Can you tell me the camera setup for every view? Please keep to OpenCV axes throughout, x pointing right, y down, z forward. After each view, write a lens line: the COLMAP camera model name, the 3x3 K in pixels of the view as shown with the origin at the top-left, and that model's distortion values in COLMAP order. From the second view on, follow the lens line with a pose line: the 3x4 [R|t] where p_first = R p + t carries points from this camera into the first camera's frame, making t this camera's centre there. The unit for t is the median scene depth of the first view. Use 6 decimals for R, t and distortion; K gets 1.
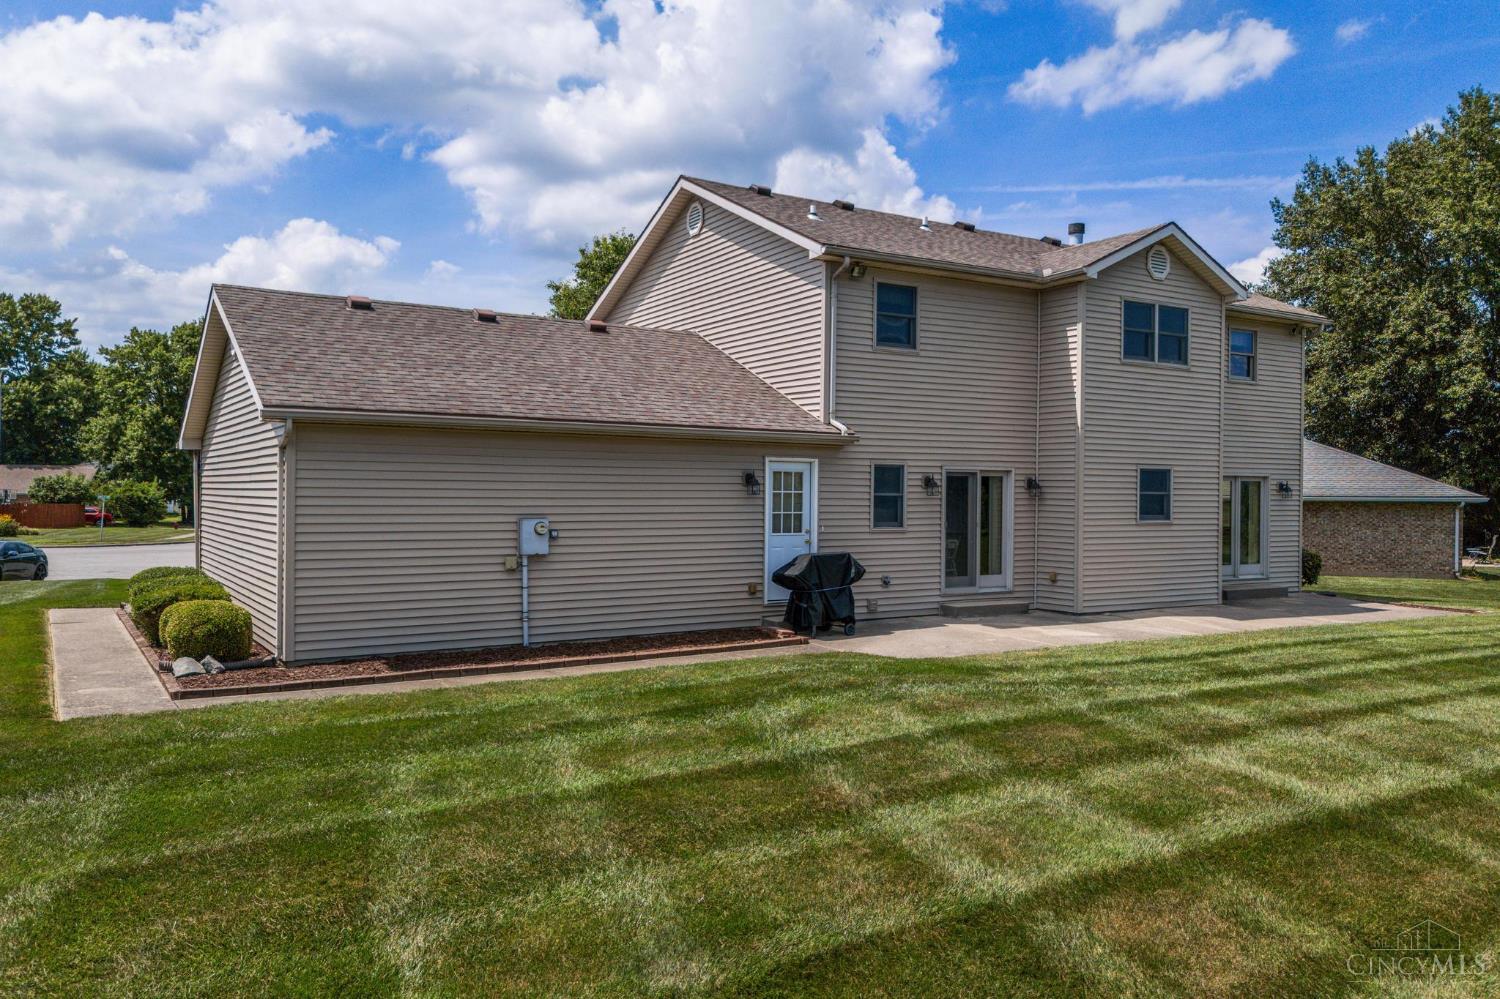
lens RADIAL K [[1120.6, 0, 752.8], [0, 1120.6, 507.8], [0, 0, 1]] dist [0.053164, -0.051682]
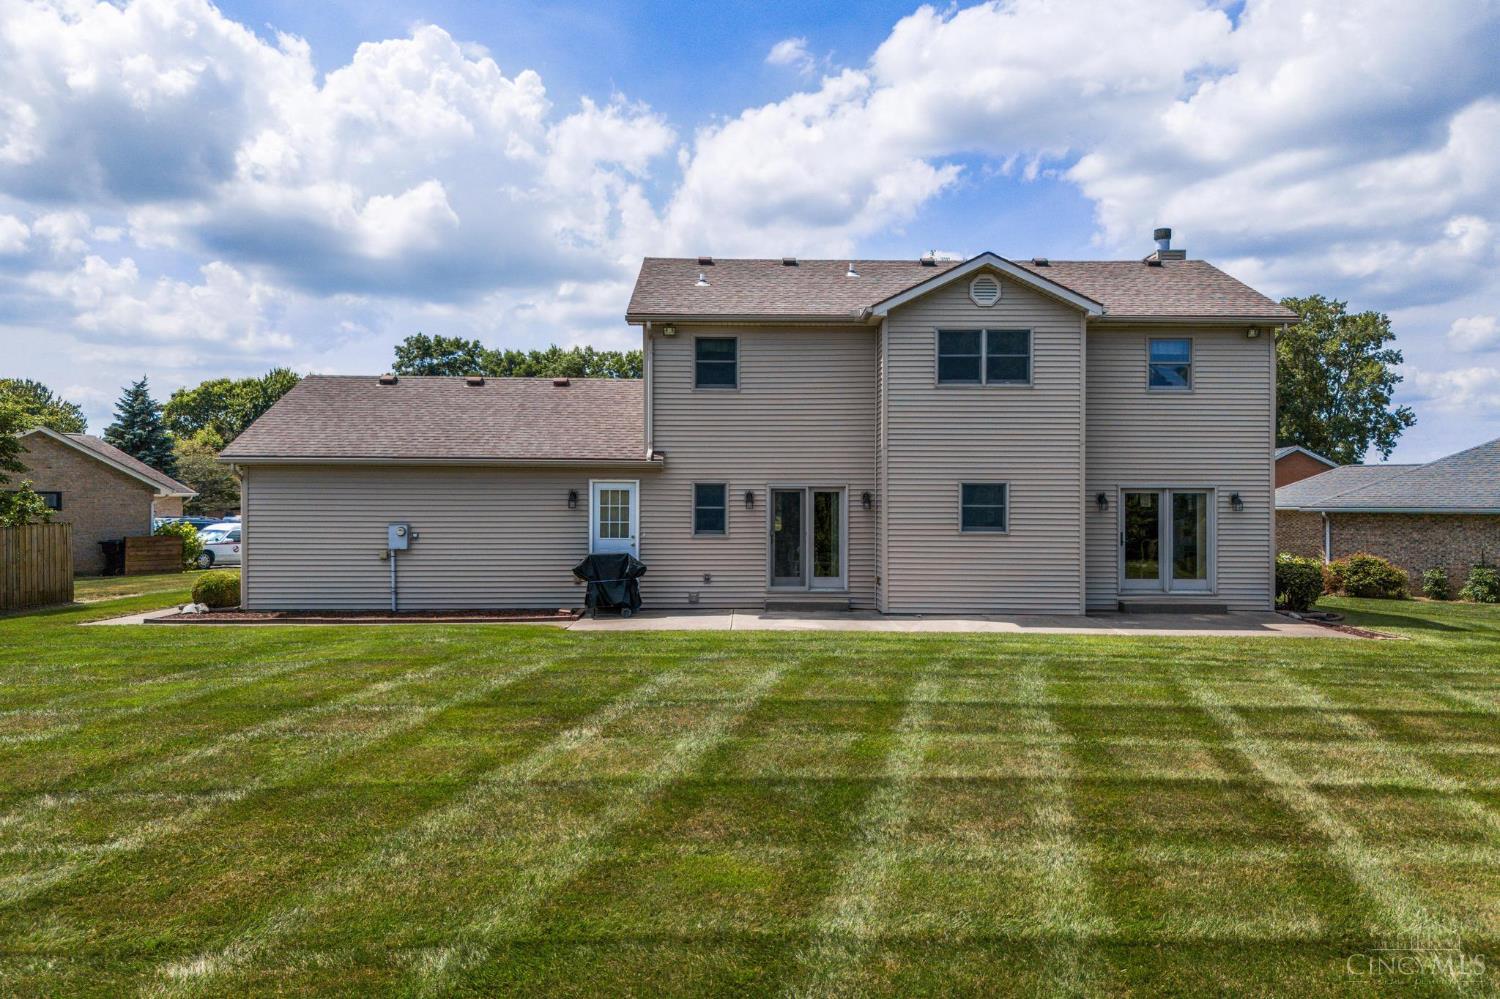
lens RADIAL K [[1120.6, 0, 779.4], [0, 1120.6, 503.2], [0, 0, 1]] dist [0.053164, -0.051682]
pose [[0.858055, -0.003674, -0.513545, 0.788294], [-0.004144, 0.999892, -0.014077, 0.000033], [0.513542, 0.014207, 0.857947, -0.012654]]
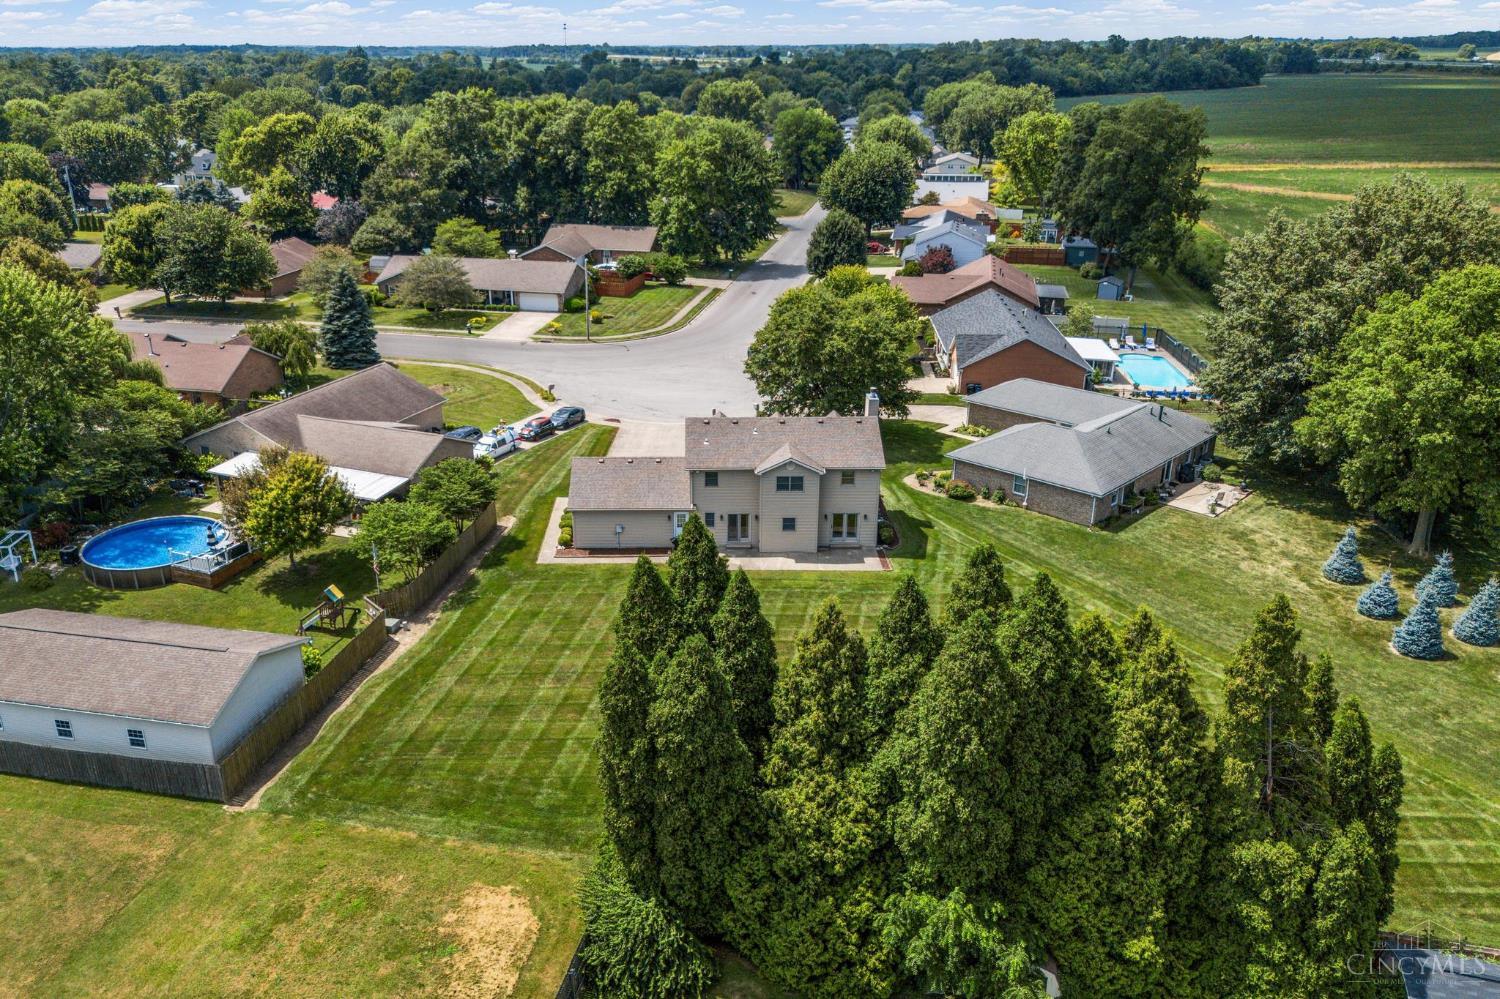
lens RADIAL K [[1120.6, 0, 748.3], [0, 1120.6, 499.7], [0, 0, 1]] dist [0.053164, -0.051682]
pose [[0.866612, 0.171456, -0.468600, 2.093281], [-0.007308, 0.943372, 0.331656, -1.404306], [0.498929, -0.283993, 0.818791, -2.212714]]
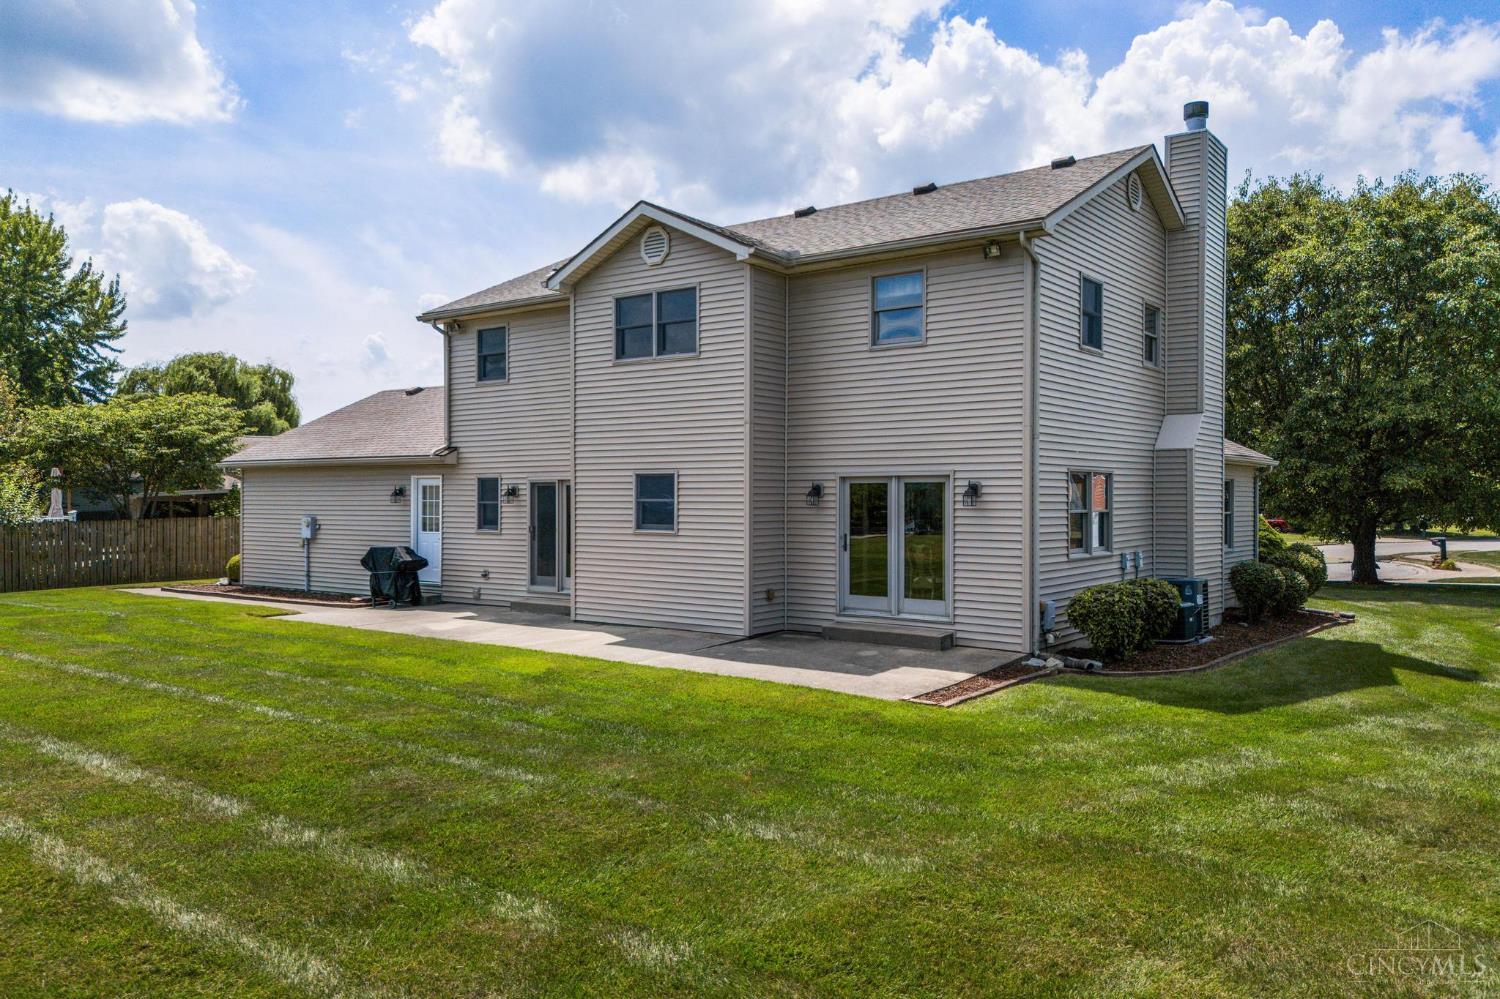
lens RADIAL K [[1120.6, 0, 757.0], [0, 1120.6, 490.2], [0, 0, 1]] dist [0.053164, -0.051682]
pose [[0.361945, -0.010600, -0.932139, 1.309616], [-0.008088, 0.999862, -0.014511, -0.009499], [0.932164, 0.012791, 0.361809, 0.803665]]
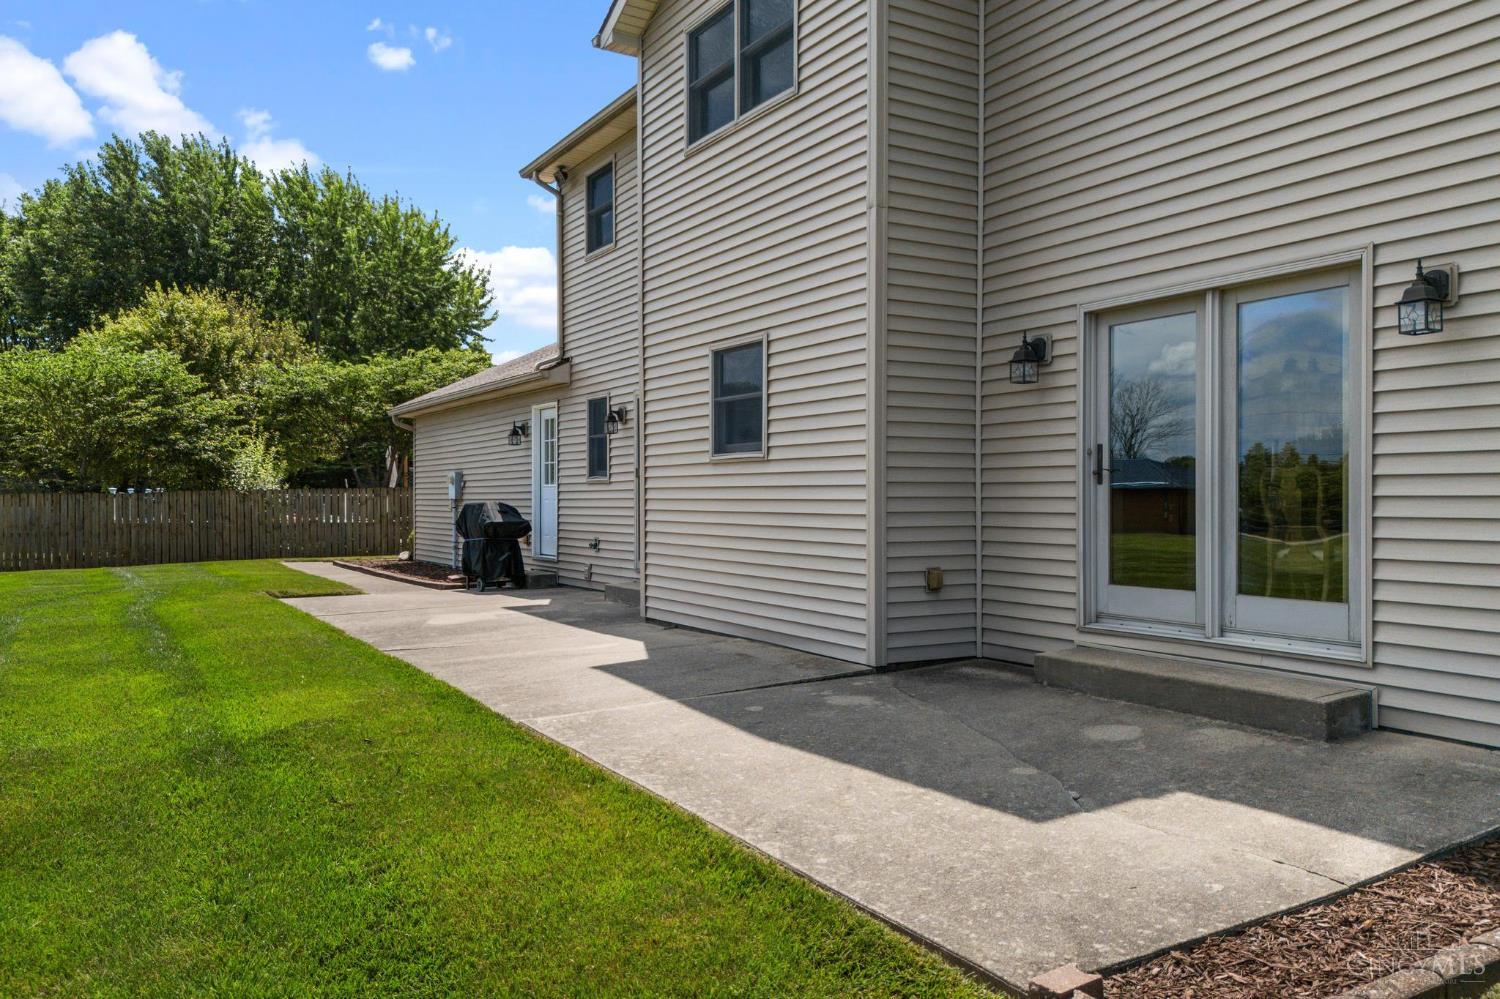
lens RADIAL K [[1120.6, 0, 750.6], [0, 1120.6, 500.2], [0, 0, 1]] dist [0.053164, -0.051682]
pose [[-0.017184, -0.004470, -0.999842, 0.885410], [-0.010747, 0.999933, -0.004286, 0.034953], [0.999795, 0.010671, -0.017231, 1.084971]]
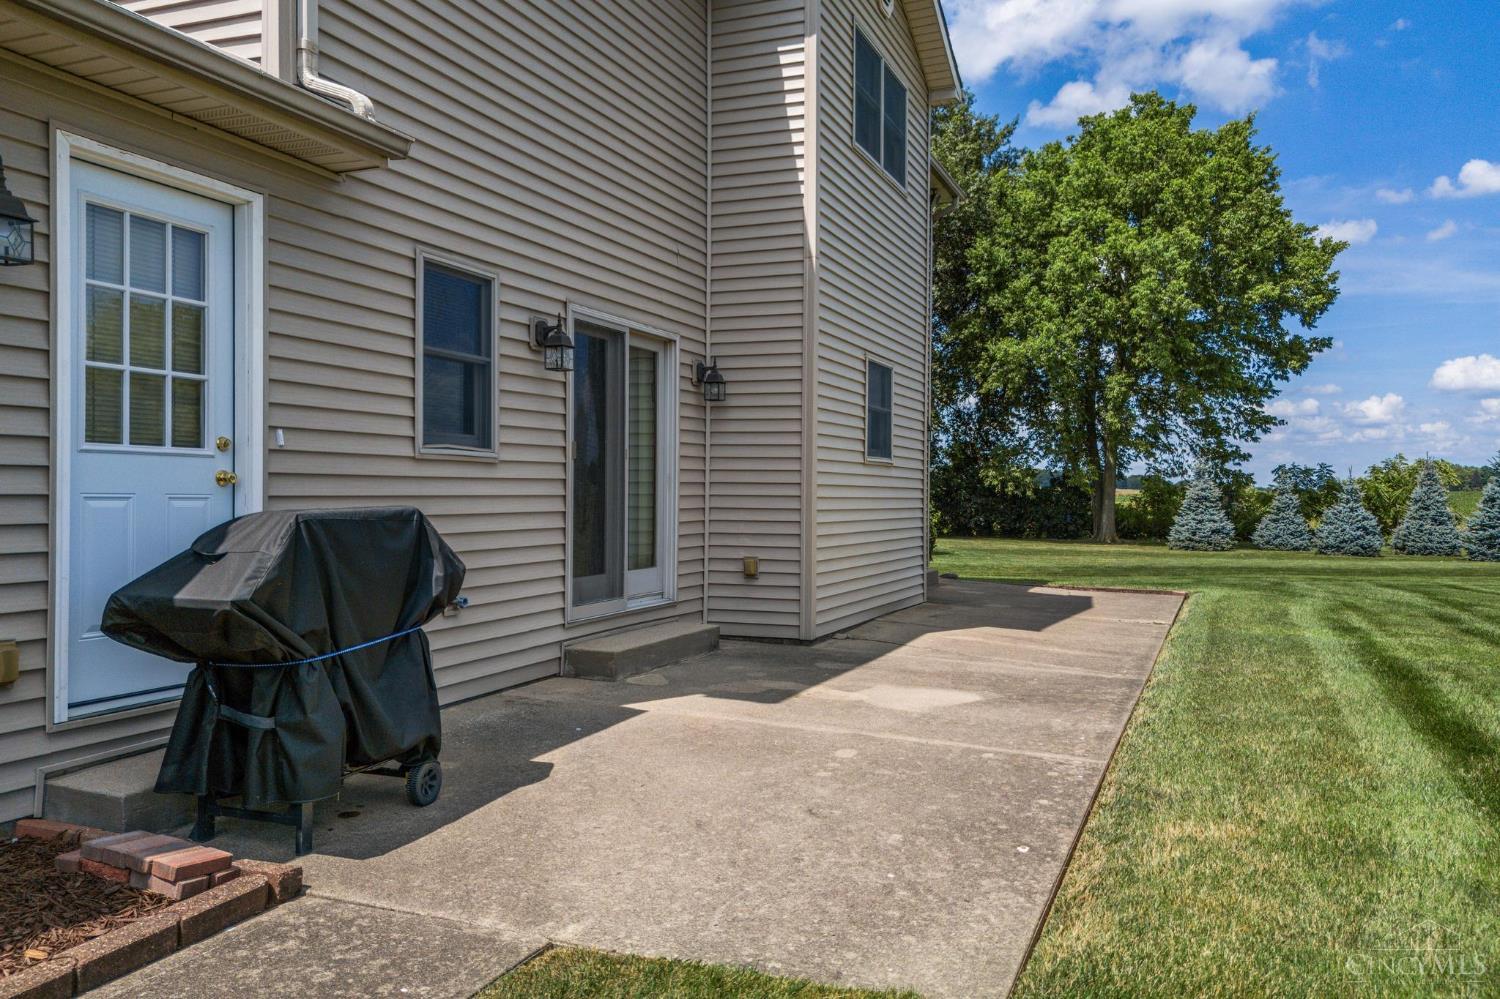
lens RADIAL K [[1120.6, 0, 773.9], [0, 1120.6, 502.8], [0, 0, 1]] dist [0.053164, -0.051682]
pose [[0.808285, -0.008301, 0.588733, -0.007884], [0.008814, 0.999959, 0.001999, 0.034042], [-0.588726, 0.003574, 0.808325, 0.631381]]
